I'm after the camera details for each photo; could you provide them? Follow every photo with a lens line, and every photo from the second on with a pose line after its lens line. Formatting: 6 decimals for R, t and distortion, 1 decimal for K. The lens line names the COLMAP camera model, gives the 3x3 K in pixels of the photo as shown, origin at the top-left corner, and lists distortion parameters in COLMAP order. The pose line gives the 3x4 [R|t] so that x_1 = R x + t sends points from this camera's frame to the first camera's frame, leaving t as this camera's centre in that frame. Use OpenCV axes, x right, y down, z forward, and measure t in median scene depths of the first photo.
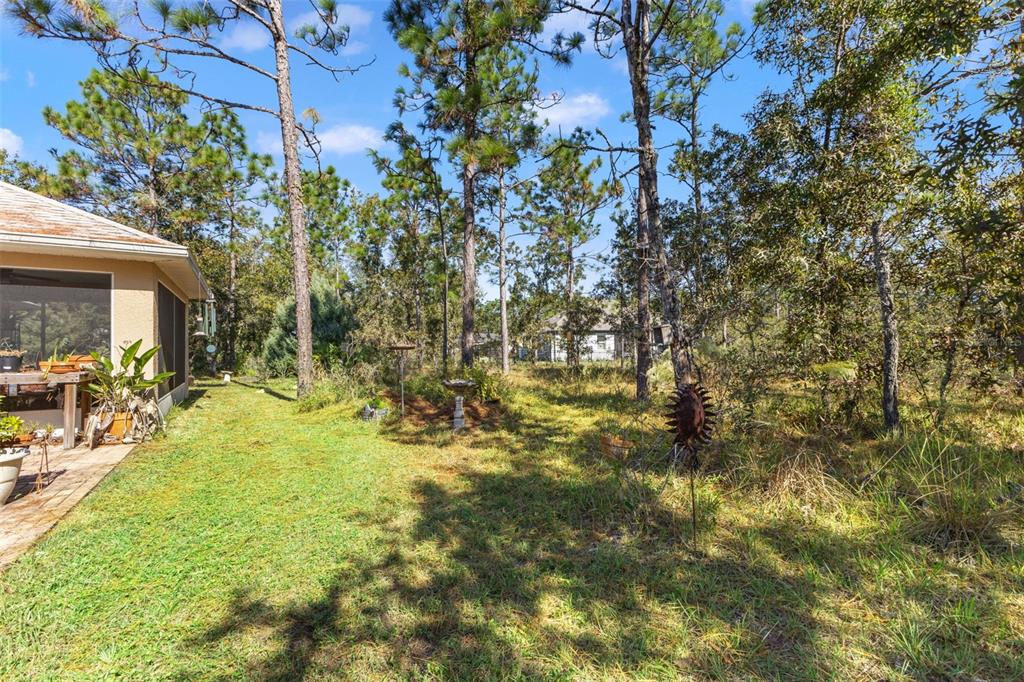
lens RADIAL K [[447.1, 0, 509.4], [0, 447.1, 342.8], [0, 0, 1]] dist [0.007514, -0.000043]
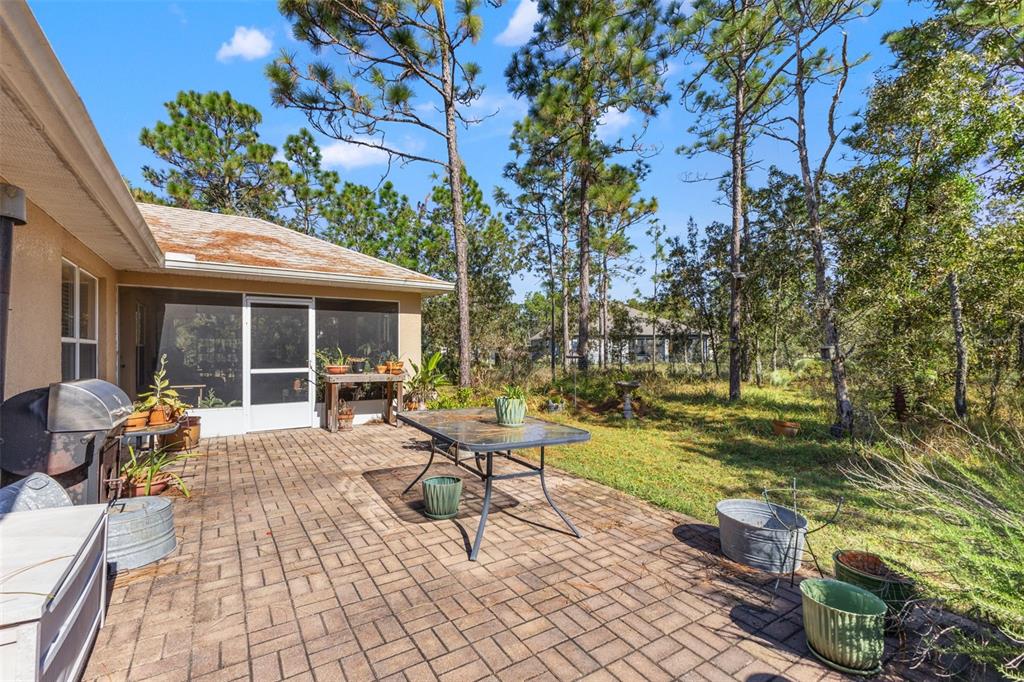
lens RADIAL K [[447.1, 0, 513.4], [0, 447.1, 344.6], [0, 0, 1]] dist [0.007514, -0.000043]
pose [[0.999714, 0.008051, 0.022509, -0.360678], [-0.008031, 0.999967, -0.000968, -0.016281], [-0.022516, 0.000787, 0.999746, -0.238558]]
